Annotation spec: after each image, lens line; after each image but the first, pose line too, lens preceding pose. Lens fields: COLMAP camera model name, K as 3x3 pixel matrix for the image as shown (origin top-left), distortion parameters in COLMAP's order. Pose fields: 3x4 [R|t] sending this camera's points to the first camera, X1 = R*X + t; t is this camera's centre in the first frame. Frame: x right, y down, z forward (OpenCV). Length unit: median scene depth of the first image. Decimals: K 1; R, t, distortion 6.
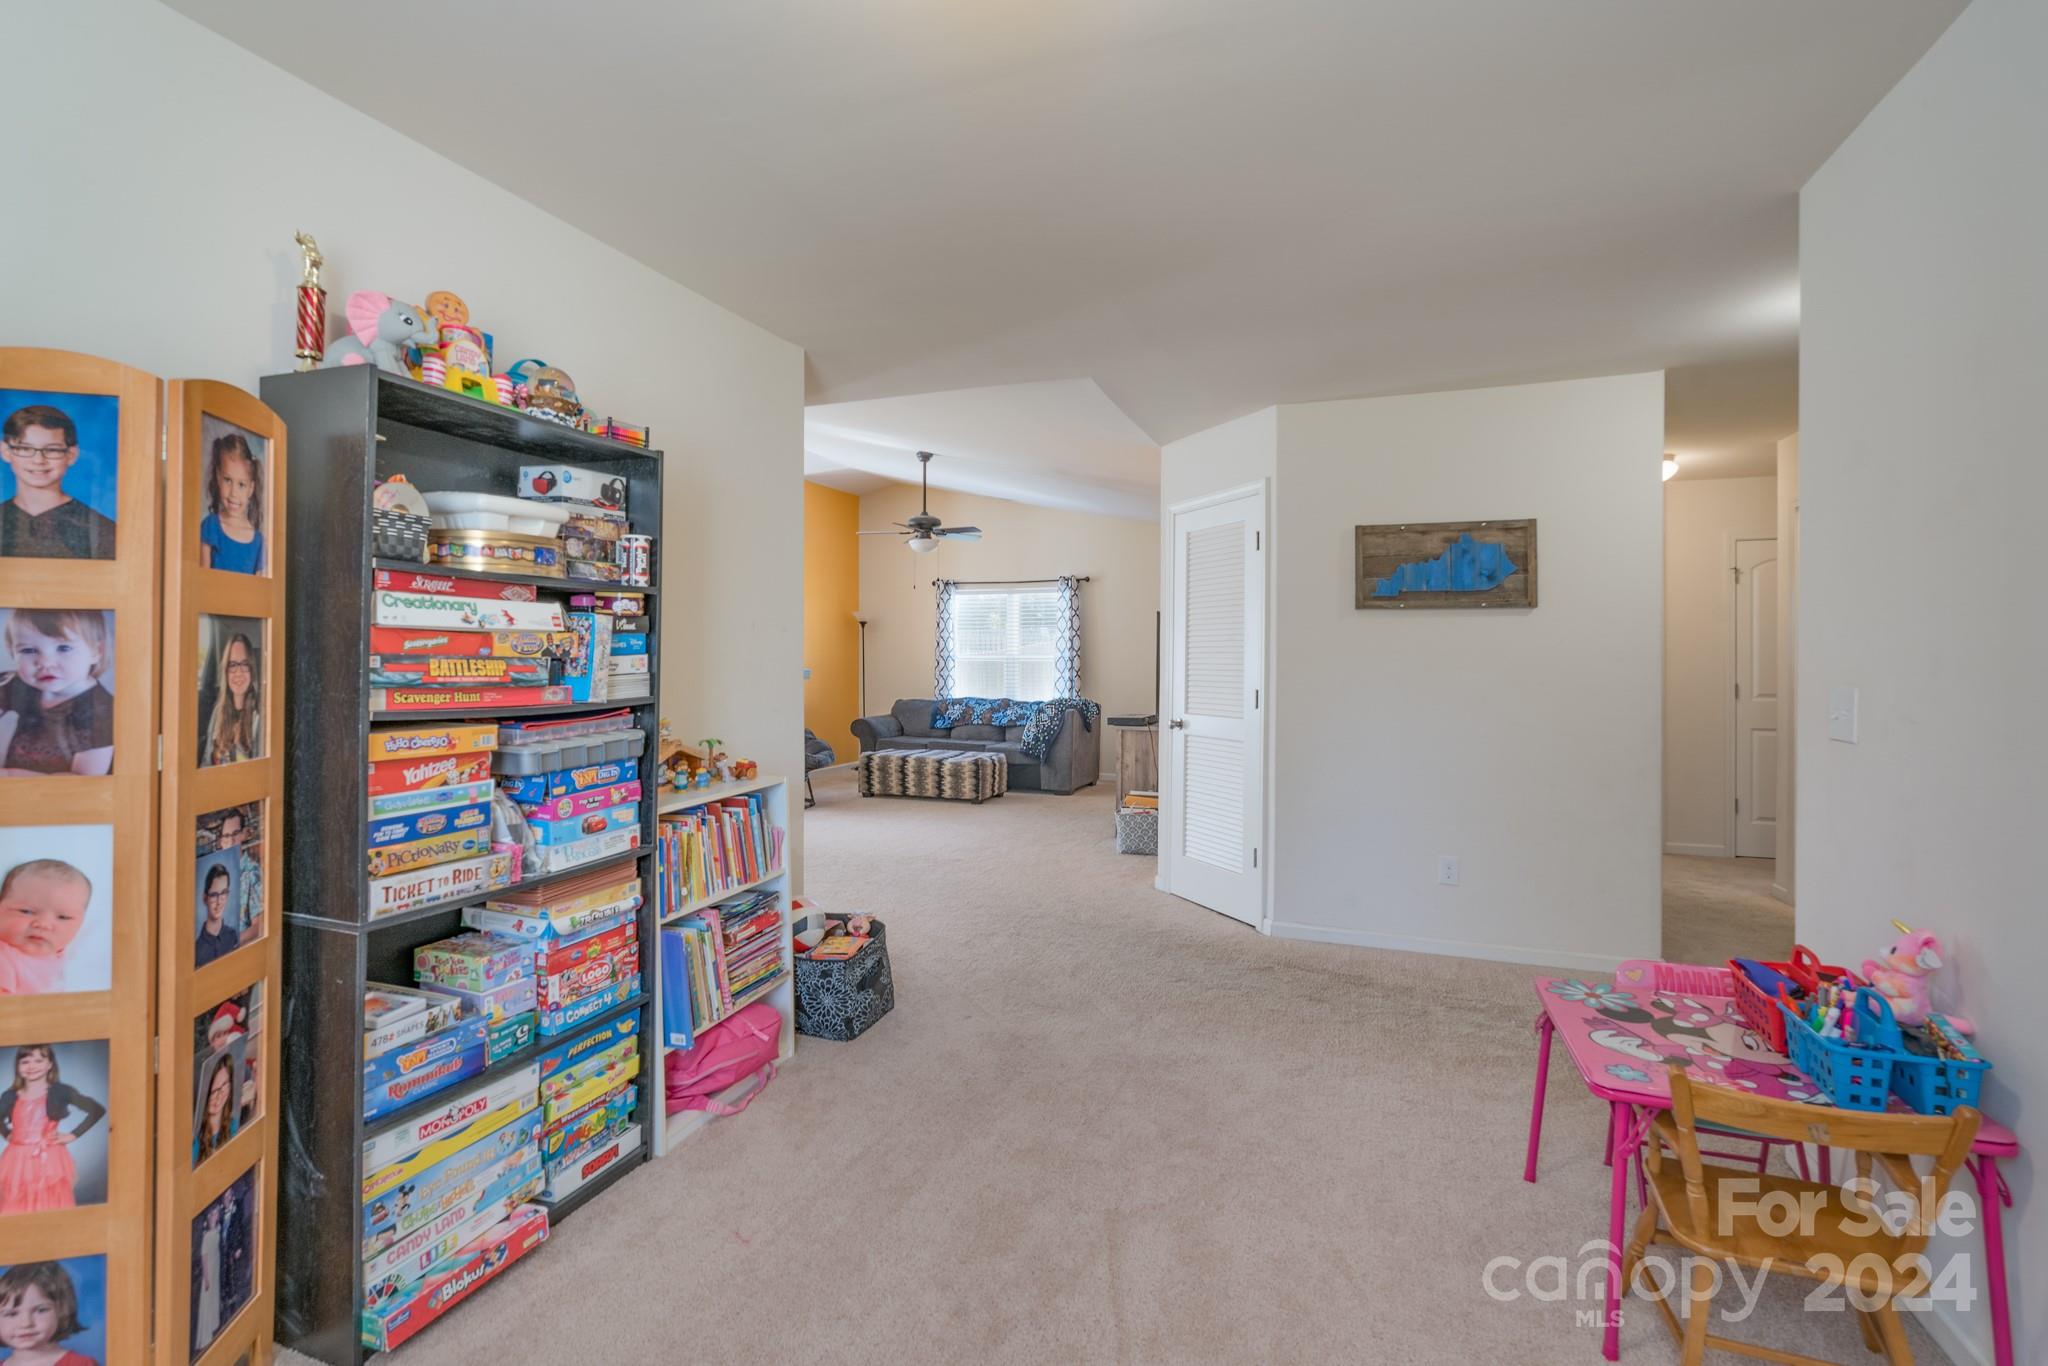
lens RADIAL K [[925.7, 0, 1021.4], [0, 925.7, 663.4], [0, 0, 1]] dist [-0.006967, 0.001130]
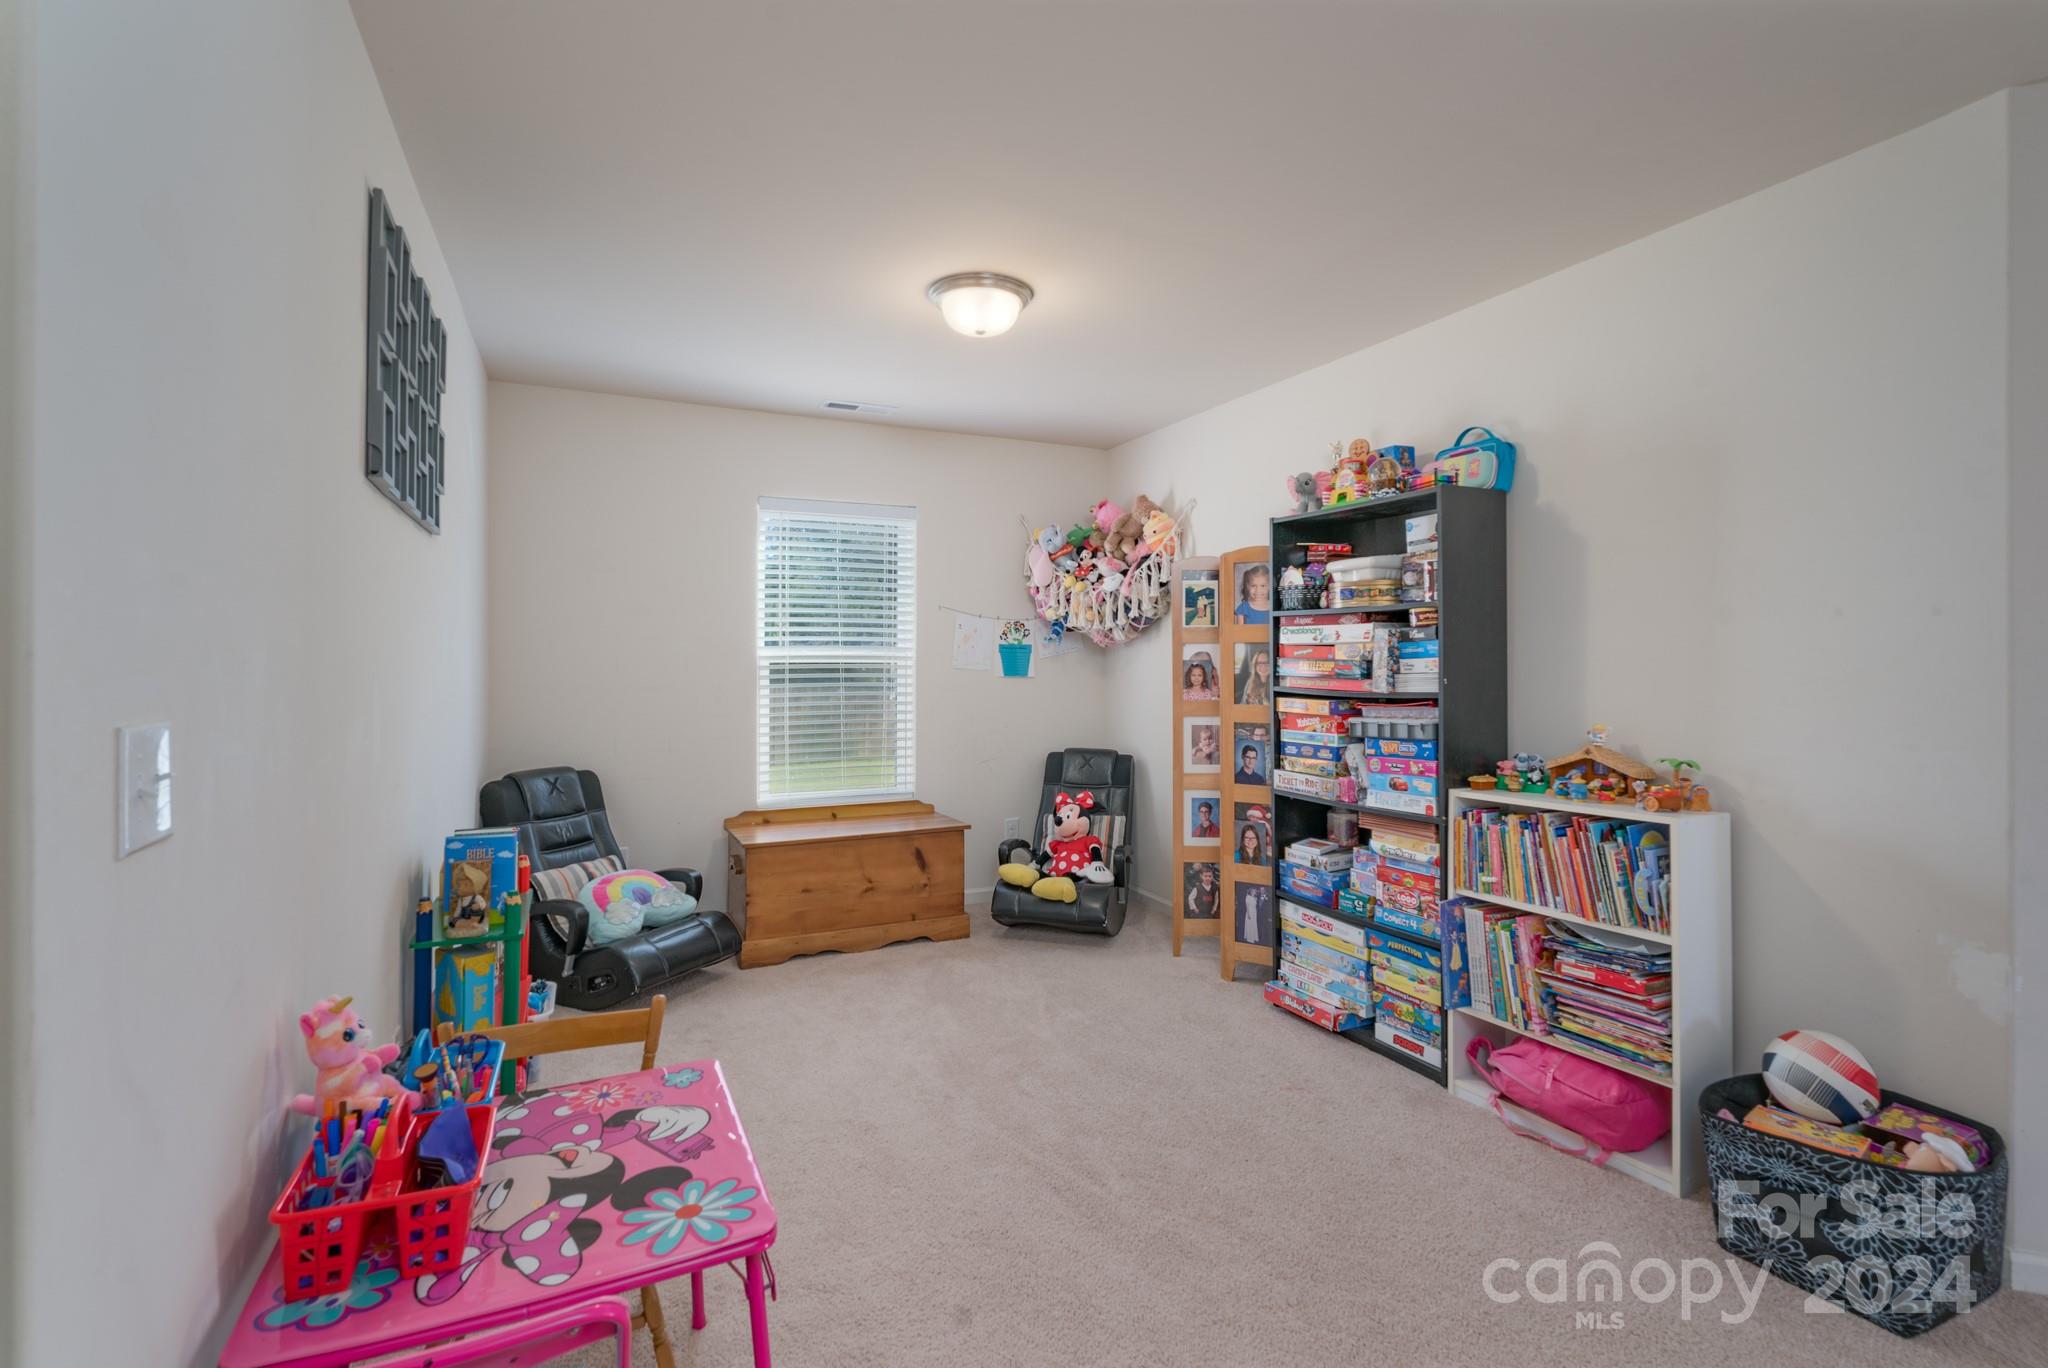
lens RADIAL K [[925.7, 0, 1020.6], [0, 925.7, 649.1], [0, 0, 1]] dist [-0.006967, 0.001130]
pose [[-0.697296, -0.010915, -0.716700, 0.947002], [-0.006779, 0.999940, -0.008633, -0.007458], [0.716751, -0.001162, -0.697328, 1.650472]]
